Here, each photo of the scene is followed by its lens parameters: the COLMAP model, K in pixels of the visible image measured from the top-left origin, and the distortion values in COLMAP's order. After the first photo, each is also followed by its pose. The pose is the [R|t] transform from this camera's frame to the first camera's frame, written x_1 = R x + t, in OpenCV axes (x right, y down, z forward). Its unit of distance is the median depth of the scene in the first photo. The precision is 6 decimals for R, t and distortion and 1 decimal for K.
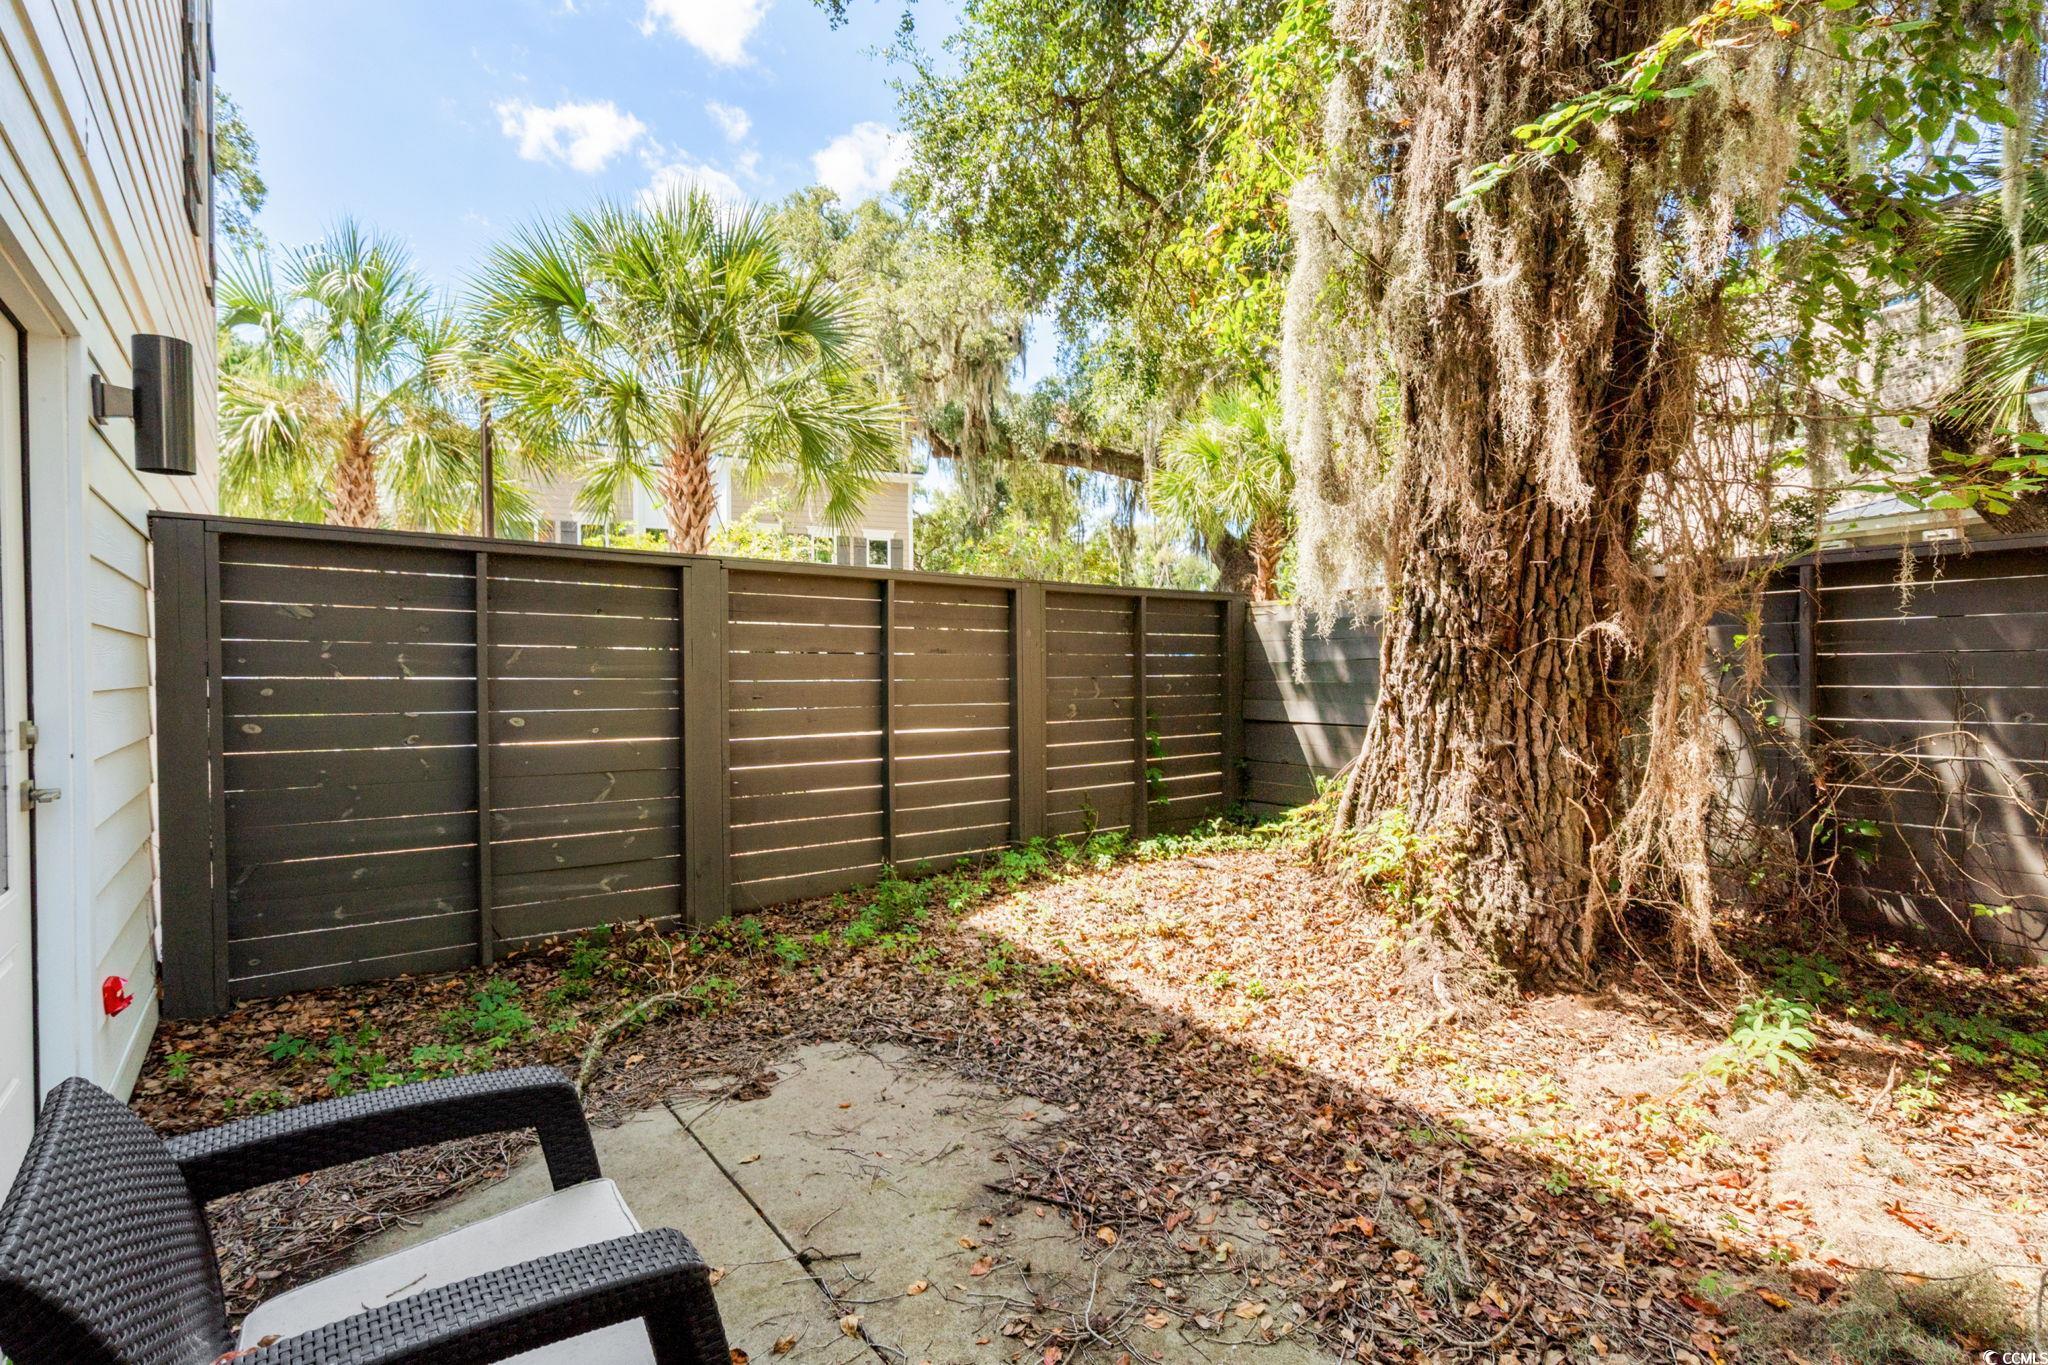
lens RADIAL K [[932.6, 0, 1024.0], [0, 932.6, 682.5], [0, 0, 1]] dist [-0.029795, 0.000032]
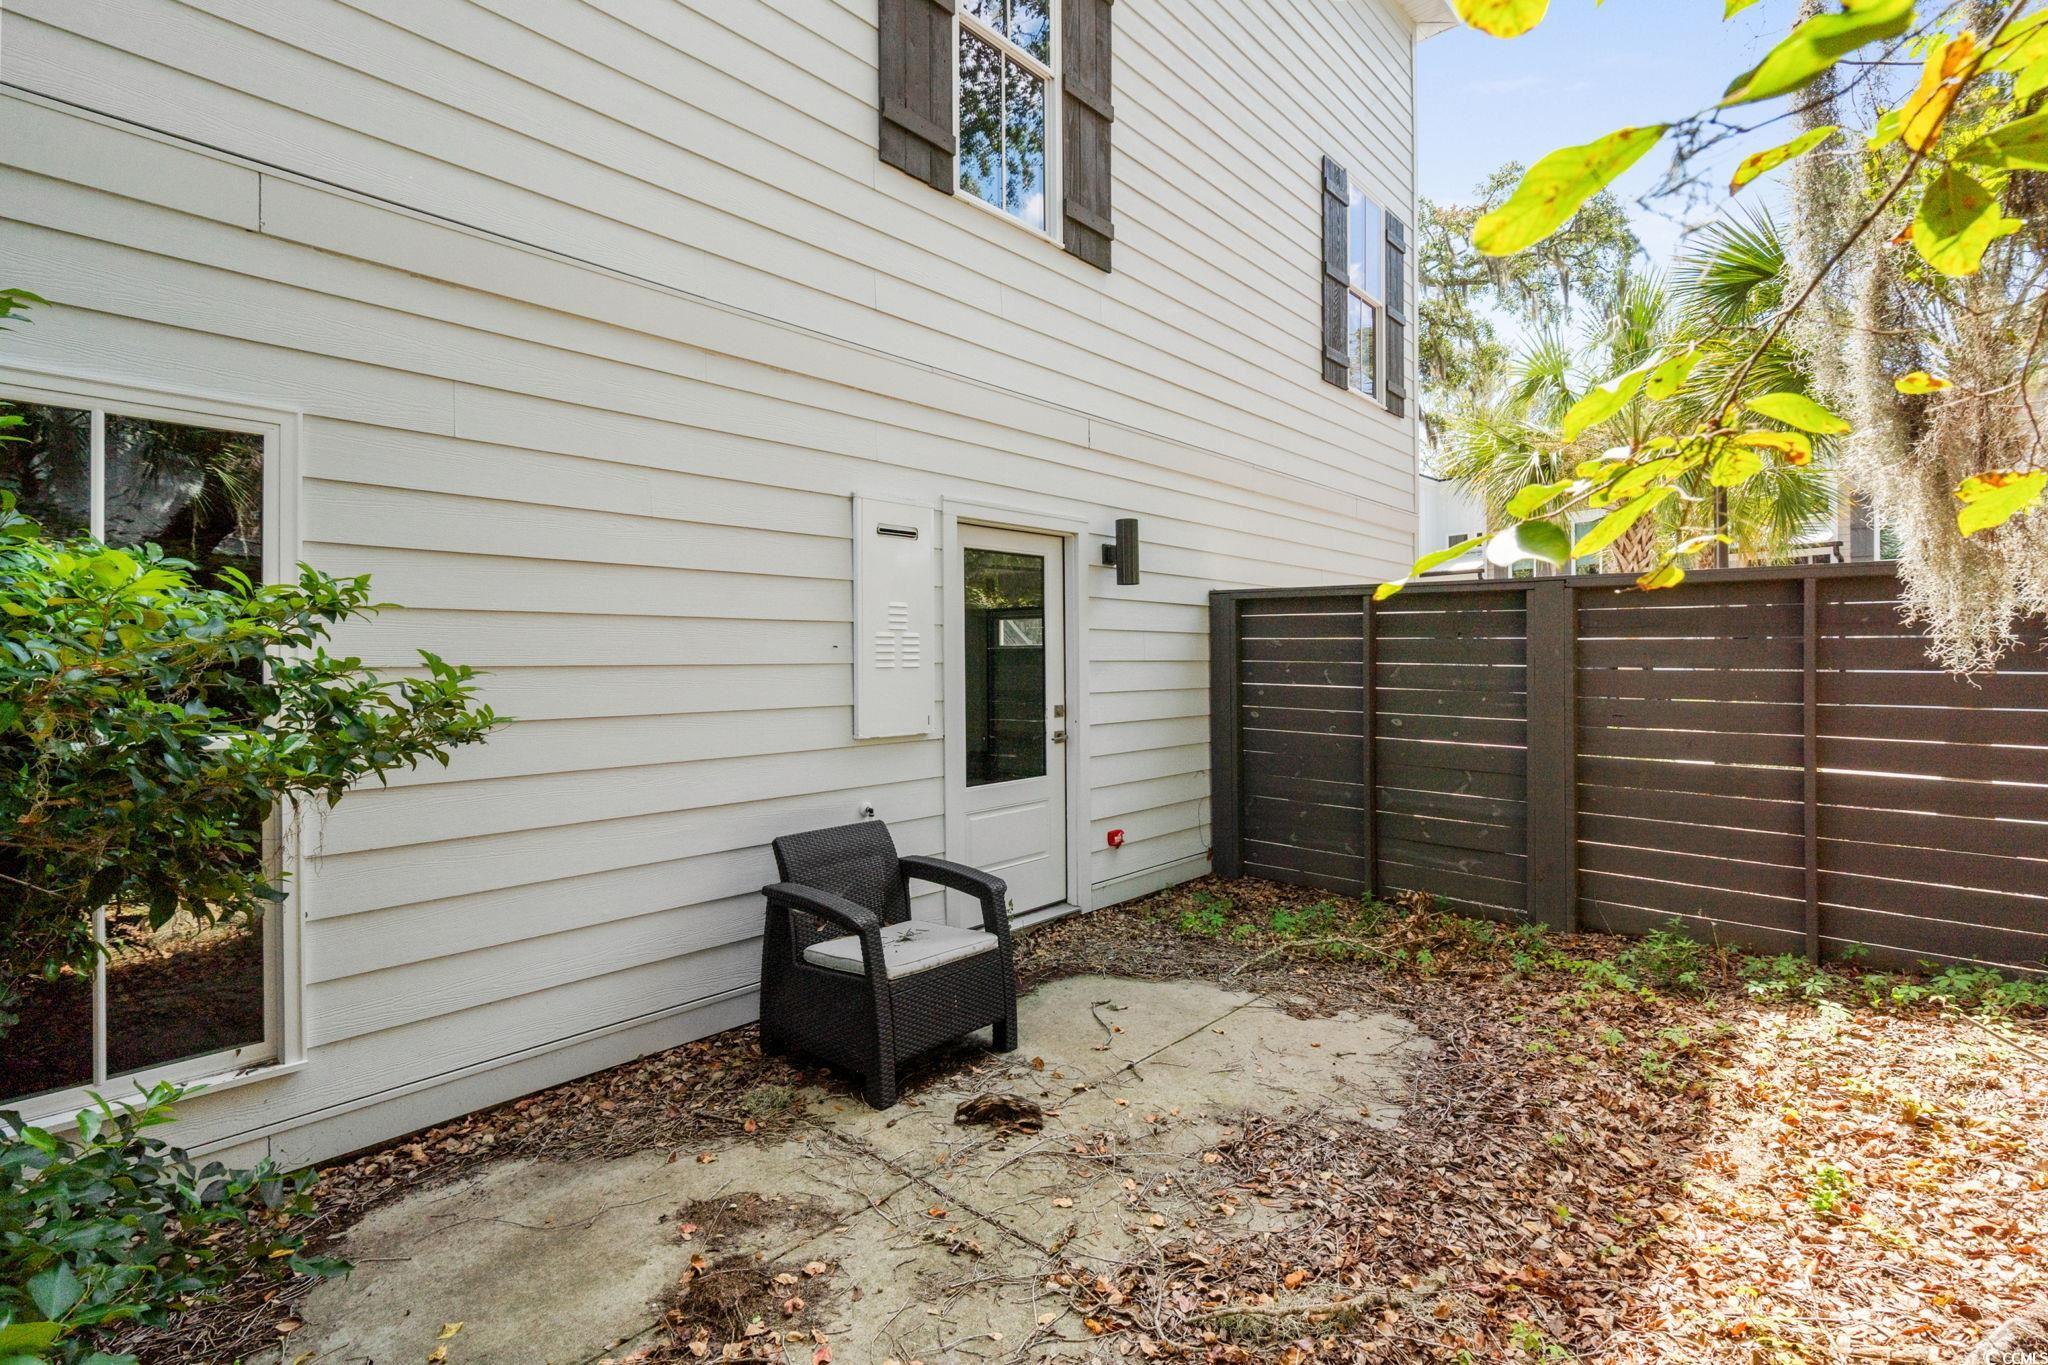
lens RADIAL K [[932.6, 0, 1024.0], [0, 932.6, 682.5], [0, 0, 1]] dist [-0.029795, 0.000032]
pose [[0.167818, 0.034434, -0.985216, 0.844926], [-0.009874, 0.999398, 0.033248, -0.066507], [0.985769, 0.004148, 0.168057, 0.342913]]
